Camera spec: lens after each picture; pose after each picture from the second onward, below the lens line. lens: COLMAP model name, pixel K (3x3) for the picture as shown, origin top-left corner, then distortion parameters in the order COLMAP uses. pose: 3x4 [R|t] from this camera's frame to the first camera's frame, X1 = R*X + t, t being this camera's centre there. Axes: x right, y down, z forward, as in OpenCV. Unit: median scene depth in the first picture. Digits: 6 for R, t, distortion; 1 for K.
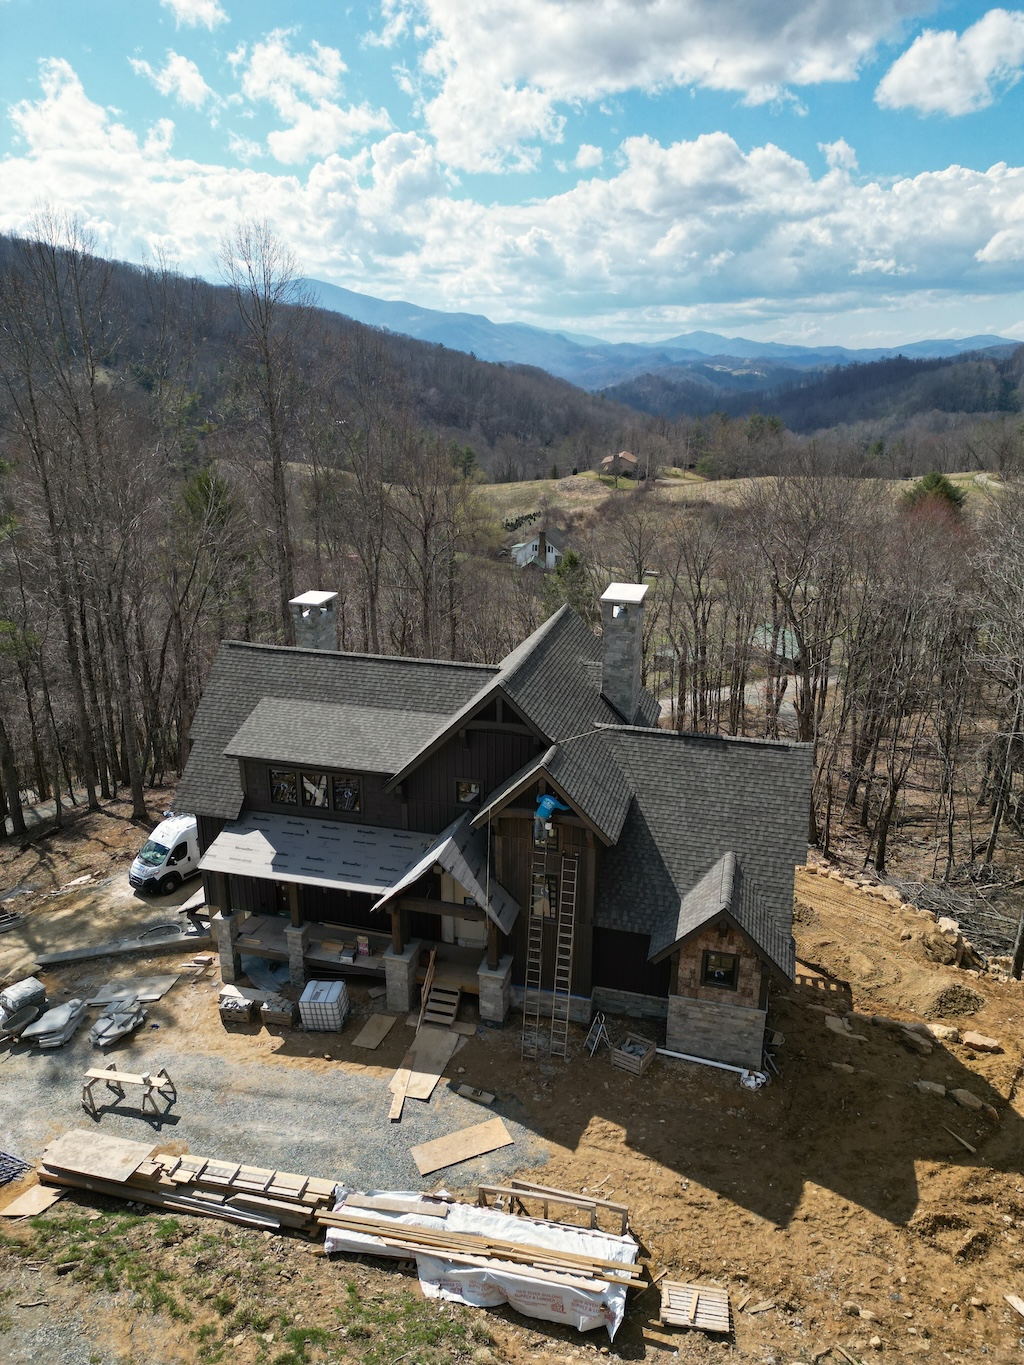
lens RADIAL K [[958.1, 0, 513.8], [0, 958.1, 680.1], [0, 0, 1]] dist [0.046404, -0.012951]
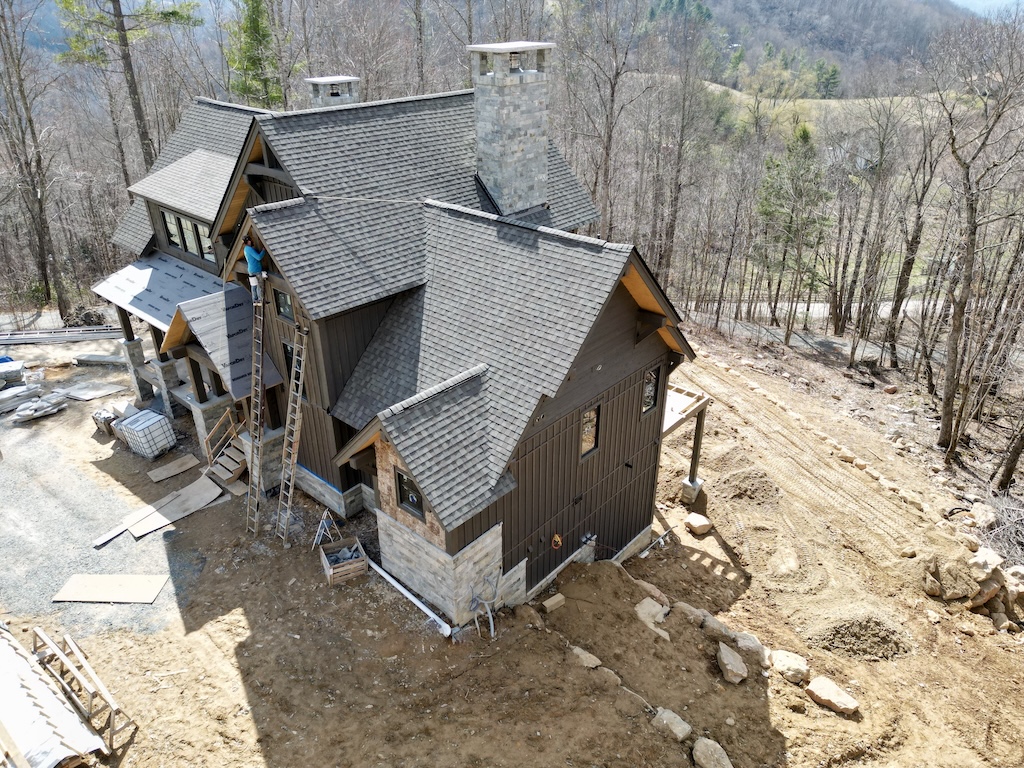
lens RADIAL K [[718.8, 0, 513.2], [0, 718.8, 385.6], [0, 0, 1]] dist [0.046404, -0.012951]
pose [[0.892162, 0.204501, -0.402774, 0.440544], [-0.135785, 0.971826, 0.192658, 0.071846], [0.430825, -0.117192, 0.894794, 0.433951]]
